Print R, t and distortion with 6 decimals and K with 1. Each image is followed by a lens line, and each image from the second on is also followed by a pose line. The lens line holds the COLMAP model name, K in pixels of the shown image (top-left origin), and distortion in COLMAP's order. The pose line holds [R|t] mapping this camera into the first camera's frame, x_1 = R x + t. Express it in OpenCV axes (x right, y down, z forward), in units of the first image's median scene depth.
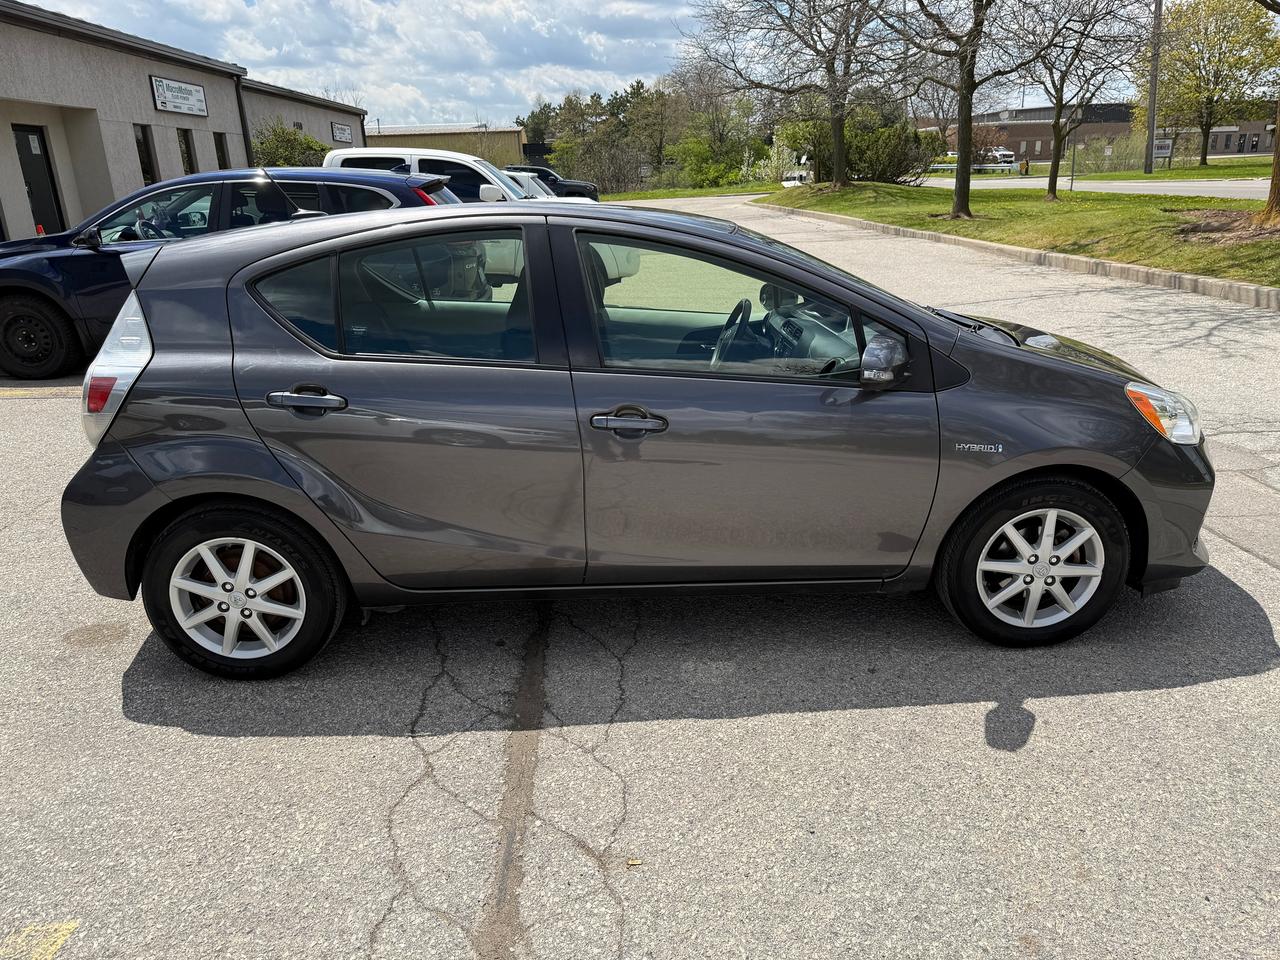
lens RADIAL K [[897.5, 0, 644.4], [0, 897.5, 482.8], [0, 0, 1]] dist [-0.001155, -0.008937]
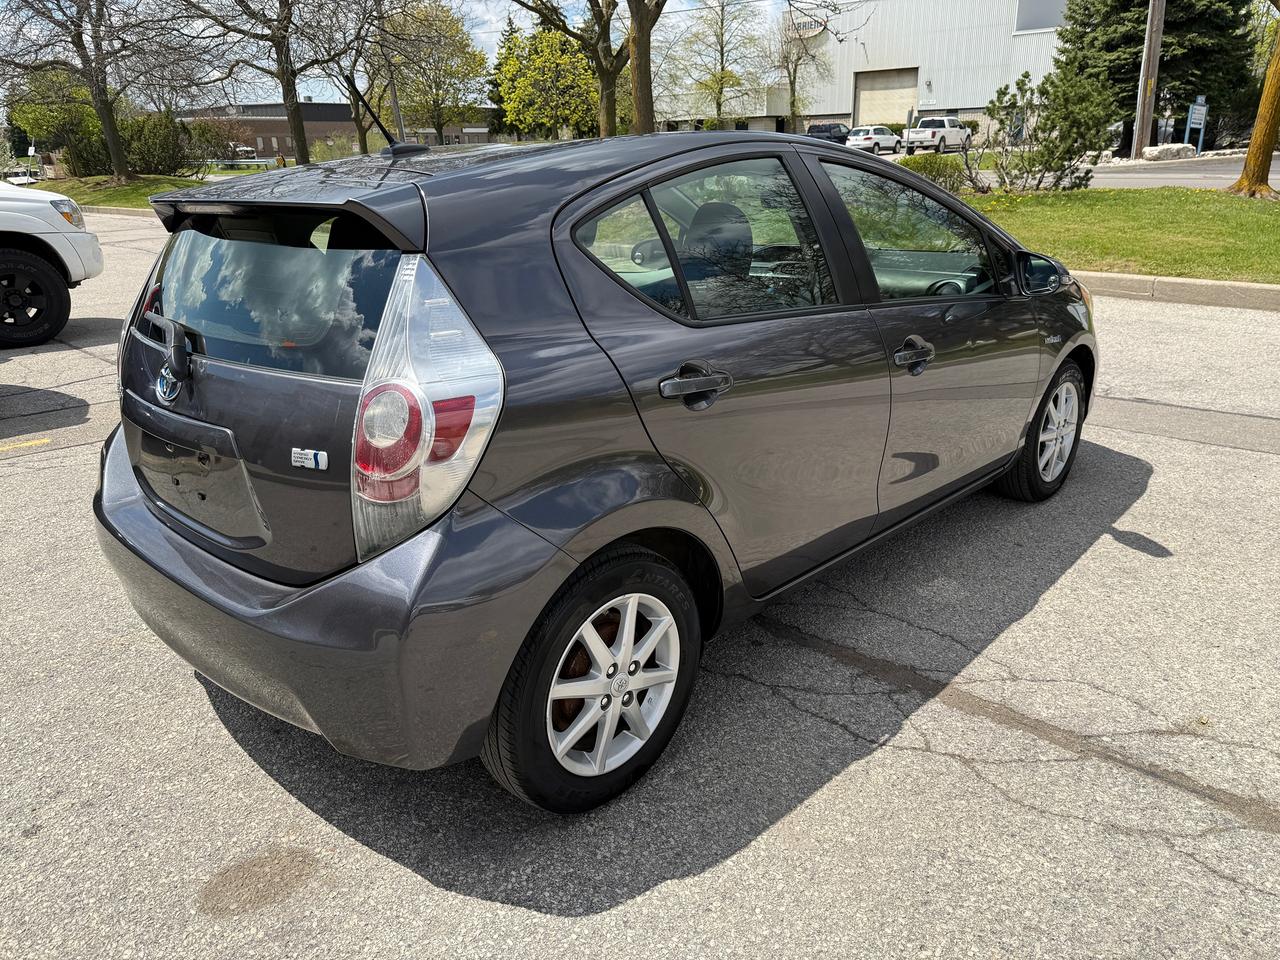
lens RADIAL K [[897.5, 0, 644.4], [0, 897.5, 482.8], [0, 0, 1]] dist [-0.001155, -0.008937]
pose [[0.720098, -0.224517, 0.656545, -0.894524], [0.222474, 0.970957, 0.088025, -0.082690], [-0.657239, 0.082678, 0.749133, 0.468672]]
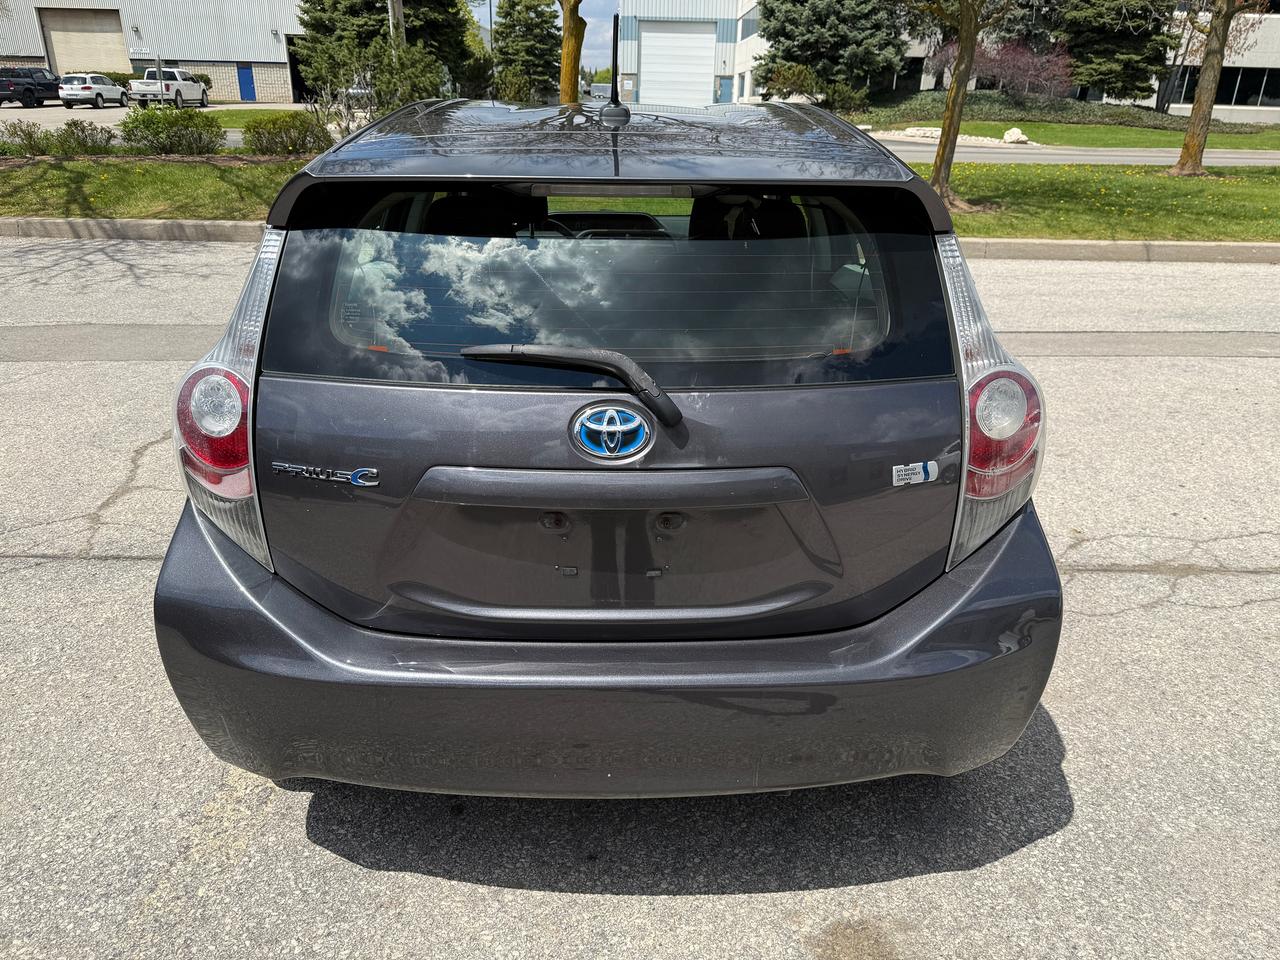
lens RADIAL K [[897.5, 0, 644.4], [0, 897.5, 482.8], [0, 0, 1]] dist [-0.001155, -0.008937]
pose [[0.035252, -0.351844, 0.935395, -1.166288], [0.298105, 0.897068, 0.326193, -0.314816], [-0.953882, 0.267347, 0.136510, 1.157657]]
